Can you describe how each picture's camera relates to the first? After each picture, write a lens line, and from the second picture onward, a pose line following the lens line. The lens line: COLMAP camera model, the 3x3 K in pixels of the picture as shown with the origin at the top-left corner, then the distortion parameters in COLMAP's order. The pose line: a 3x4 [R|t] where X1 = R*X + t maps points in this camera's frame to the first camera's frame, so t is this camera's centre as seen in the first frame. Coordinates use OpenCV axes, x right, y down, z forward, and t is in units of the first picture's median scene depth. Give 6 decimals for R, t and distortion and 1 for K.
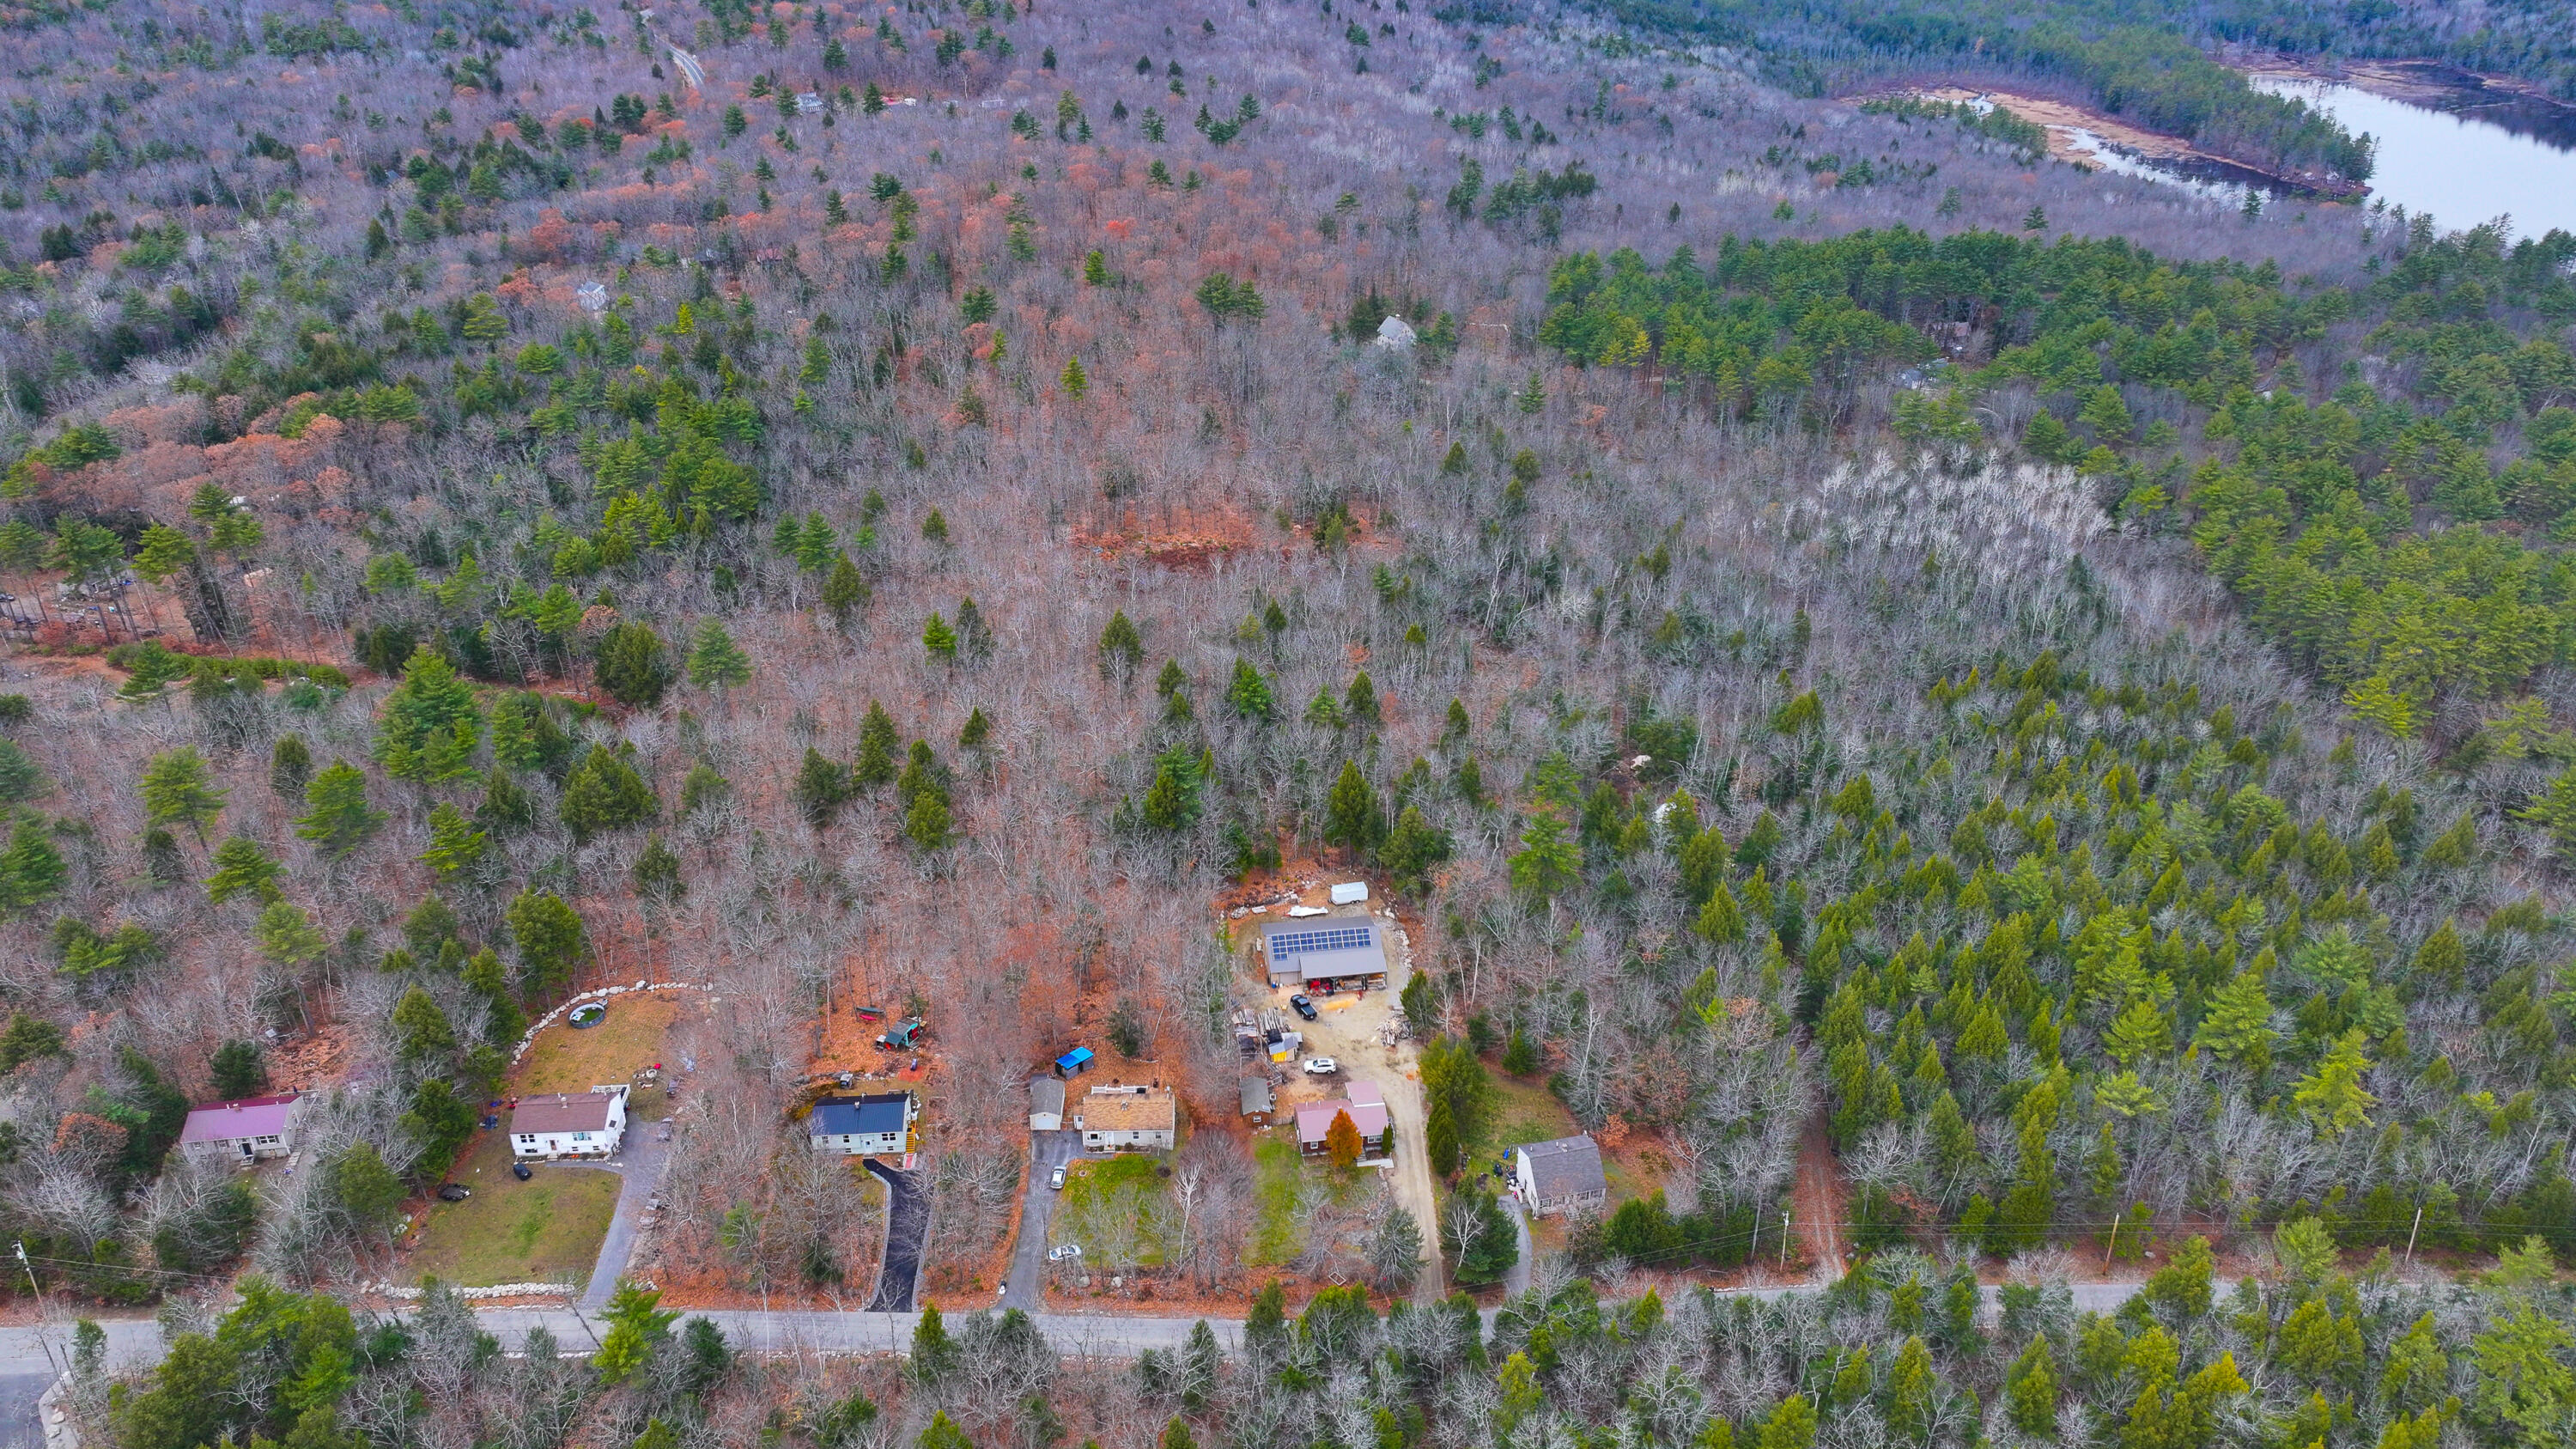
lens RADIAL K [[1782.2, 0, 1288.0], [0, 1782.2, 724.5], [0, 0, 1]] dist [-0.000830, 0.006584]
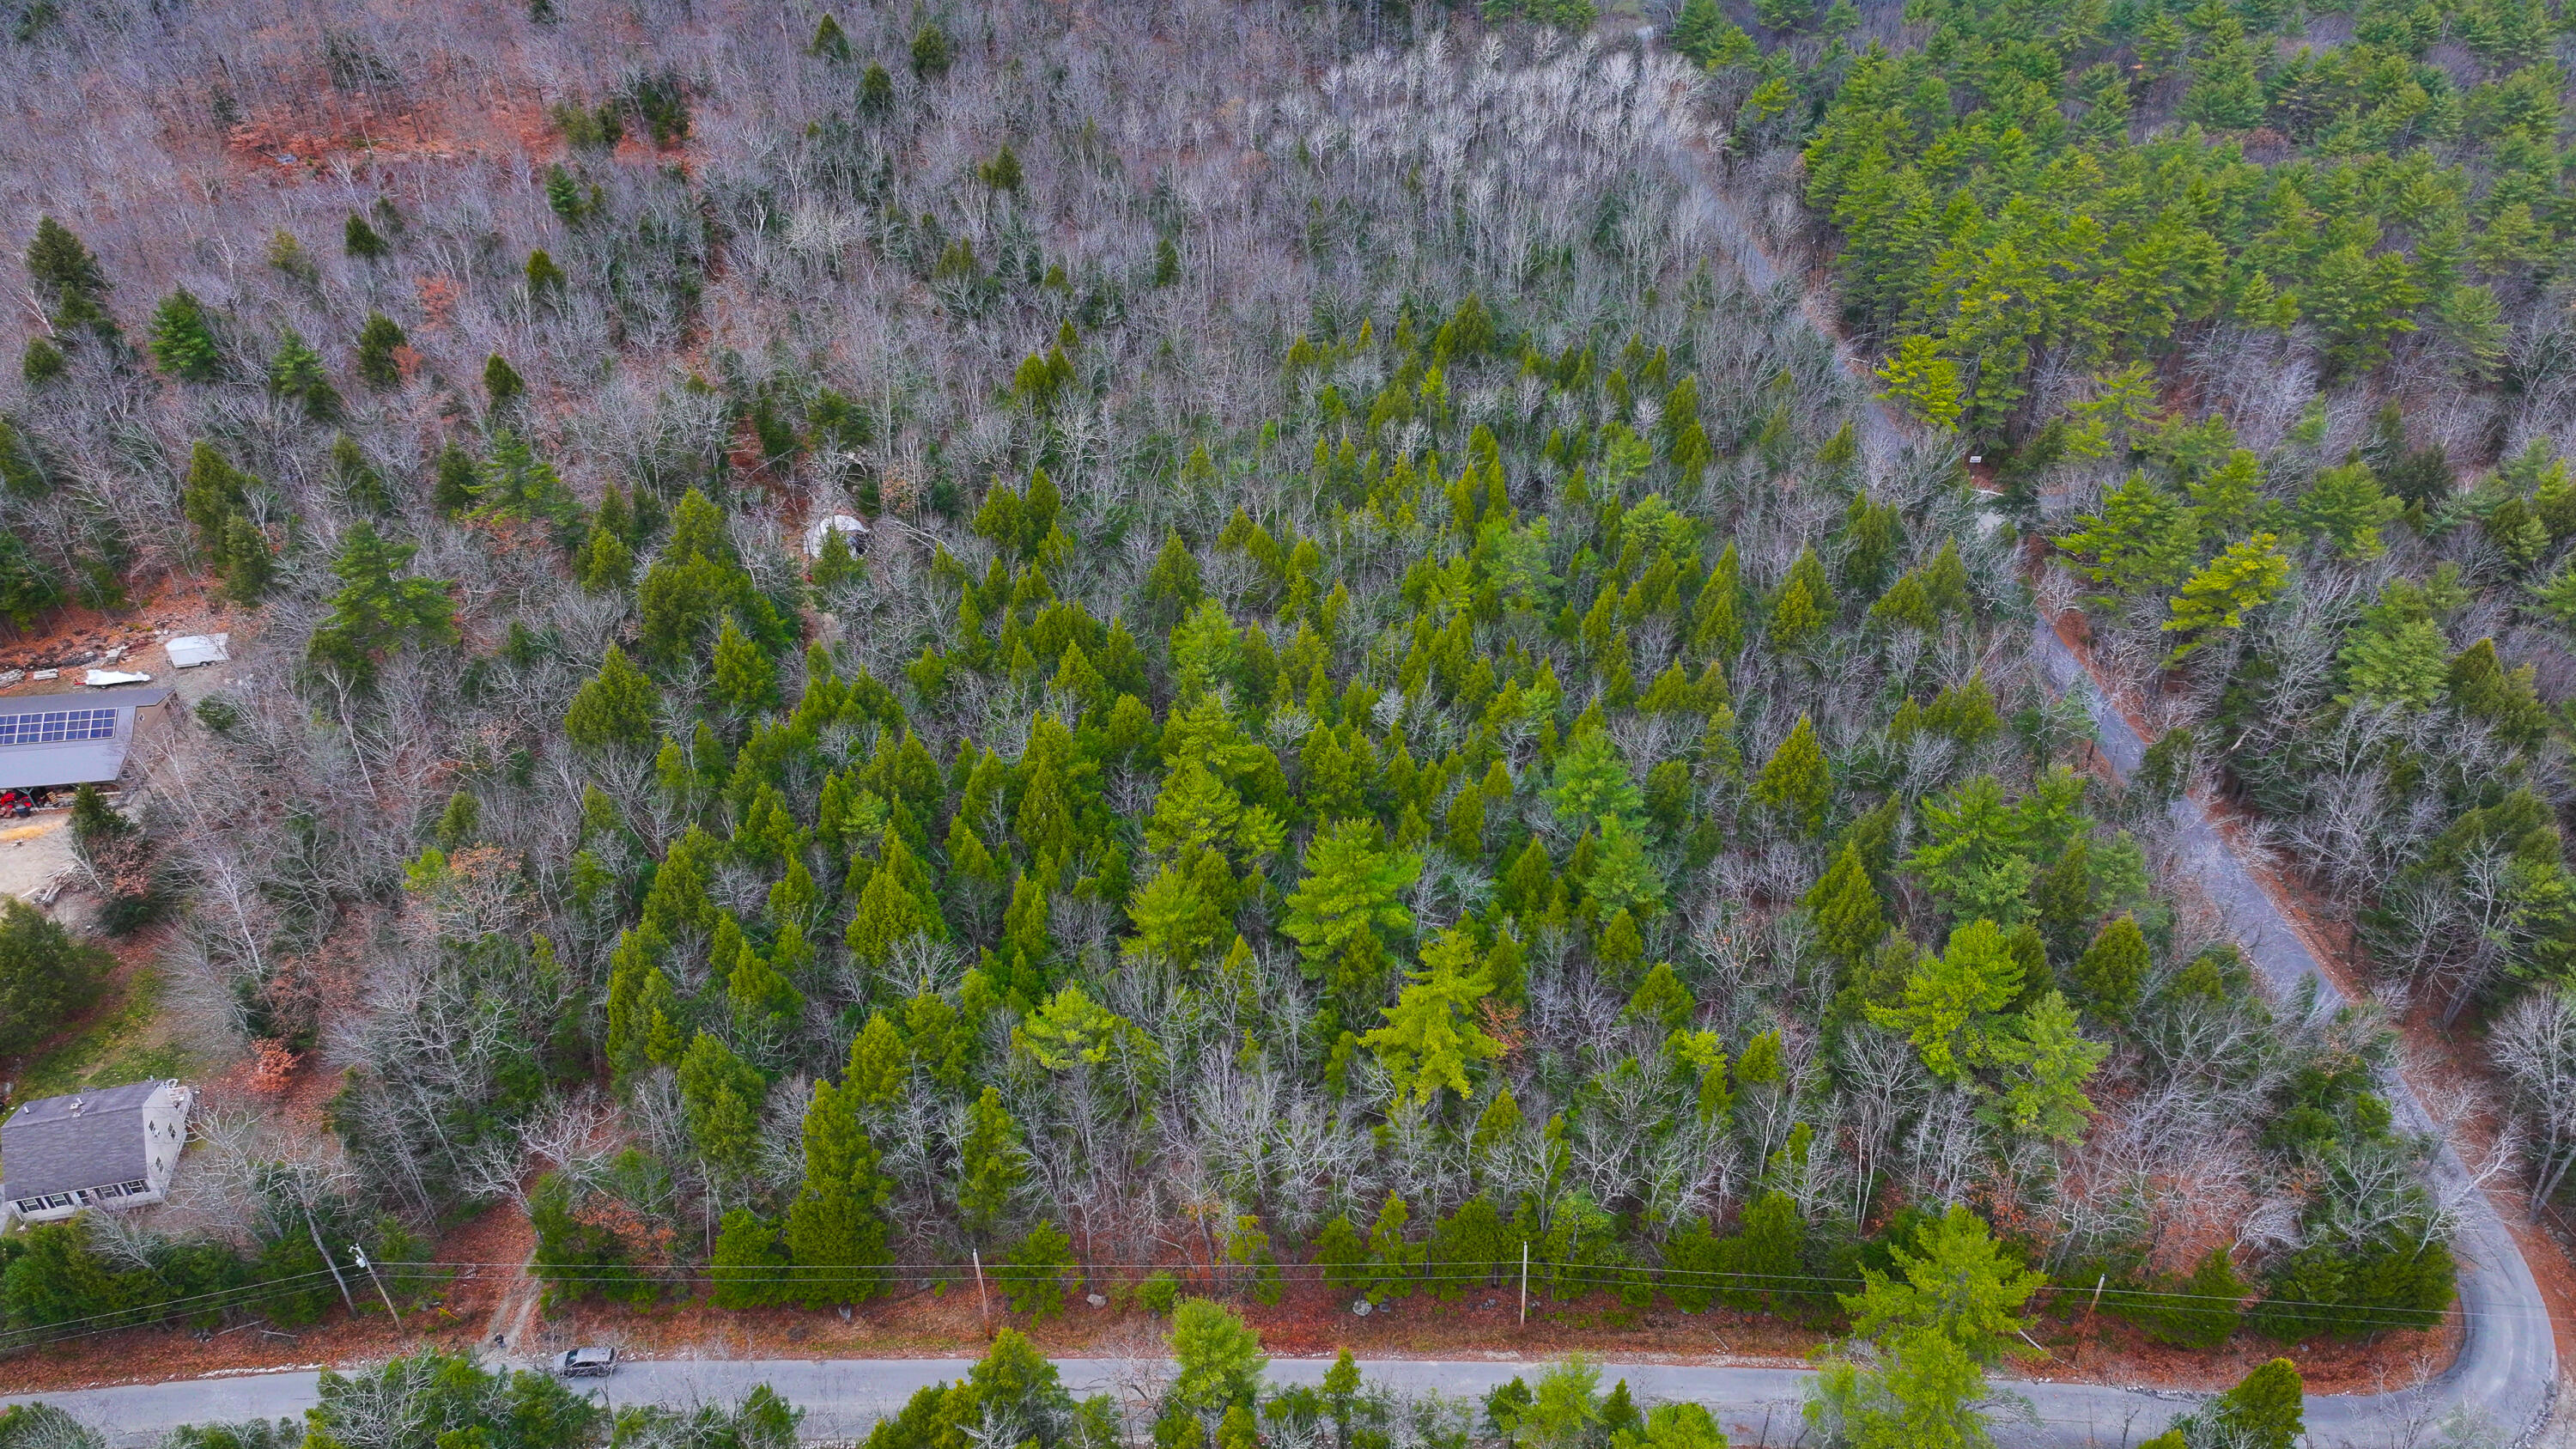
lens RADIAL K [[1782.2, 0, 1288.0], [0, 1782.2, 724.5], [0, 0, 1]] dist [-0.000830, 0.006584]
pose [[0.999841, 0.011039, -0.013986, 0.375449], [-0.008669, 0.987179, 0.159380, 0.012606], [0.015566, -0.159234, 0.987118, 0.309636]]
